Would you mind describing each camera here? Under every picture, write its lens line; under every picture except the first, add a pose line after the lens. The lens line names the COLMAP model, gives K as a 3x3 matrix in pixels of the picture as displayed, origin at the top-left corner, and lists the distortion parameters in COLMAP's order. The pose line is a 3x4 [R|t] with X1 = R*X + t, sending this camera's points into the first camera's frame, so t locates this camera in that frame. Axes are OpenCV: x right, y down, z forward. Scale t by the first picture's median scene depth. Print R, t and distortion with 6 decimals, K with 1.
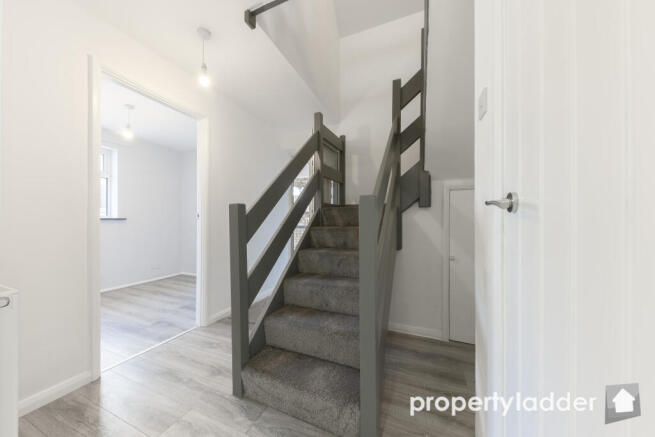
lens RADIAL K [[227.0, 0, 326.7], [0, 227.0, 224.0], [0, 0, 1]] dist [0.000908, 0.000051]
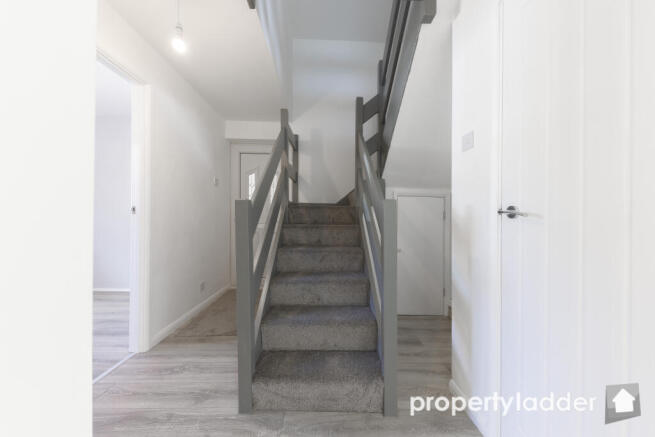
lens RADIAL K [[225.8, 0, 328.9], [0, 225.8, 220.7], [0, 0, 1]] dist [0.000209, -0.000023]
pose [[0.905730, 0.014395, 0.423611, -0.399716], [-0.013618, 0.999895, -0.004861, -0.002754], [-0.423637, -0.001366, 0.905831, 0.042307]]
